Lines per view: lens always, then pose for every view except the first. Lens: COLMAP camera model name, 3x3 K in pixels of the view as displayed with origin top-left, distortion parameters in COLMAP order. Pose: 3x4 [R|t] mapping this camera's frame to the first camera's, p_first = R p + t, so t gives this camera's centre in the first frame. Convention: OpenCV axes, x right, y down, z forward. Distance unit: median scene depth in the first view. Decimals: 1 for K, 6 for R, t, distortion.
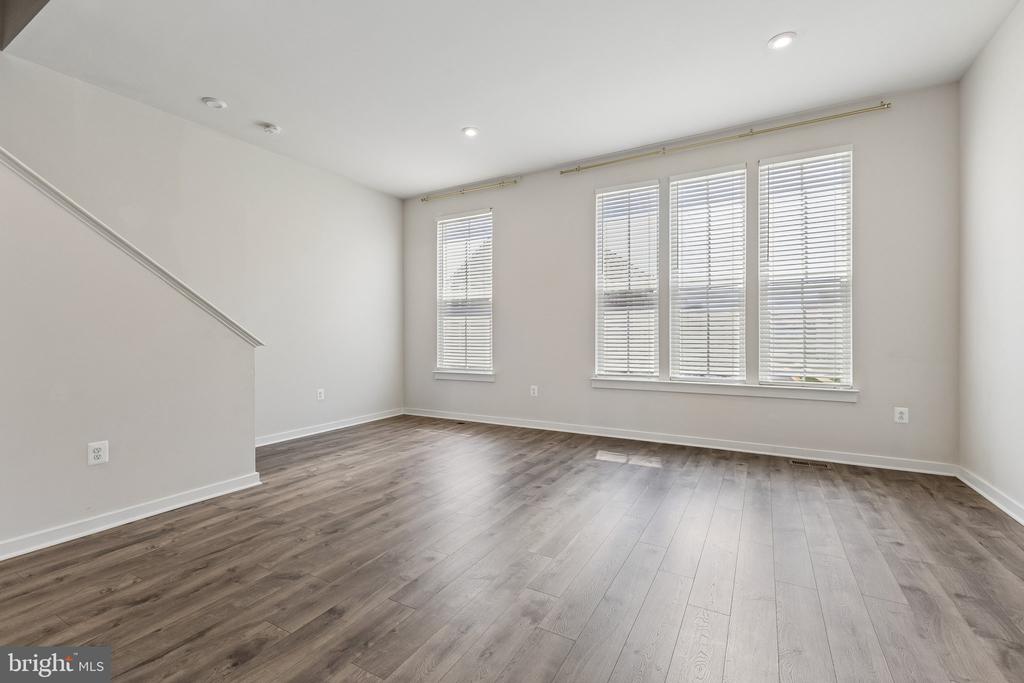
lens RADIAL K [[445.0, 0, 520.4], [0, 445.0, 335.7], [0, 0, 1]] dist [0.005623, -0.000659]
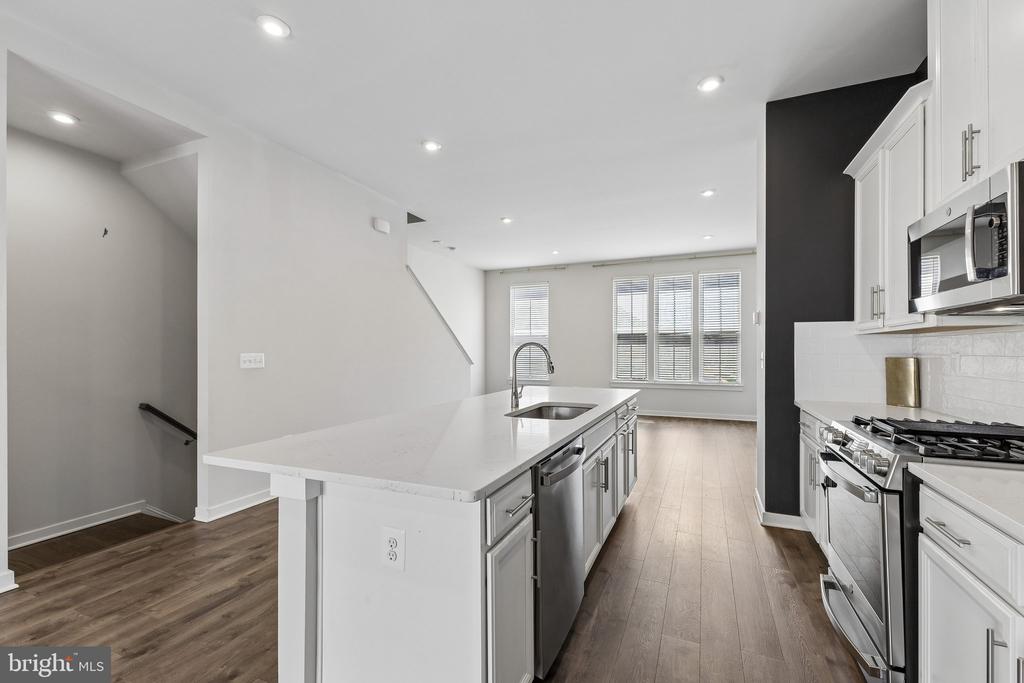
lens RADIAL K [[445.0, 0, 515.0], [0, 445.0, 346.0], [0, 0, 1]] dist [0.005623, -0.000659]
pose [[0.994390, 0.004802, 0.105666, -0.450462], [-0.004033, 0.999964, -0.007486, -0.037056], [-0.105698, 0.007017, 0.994373, -0.819696]]
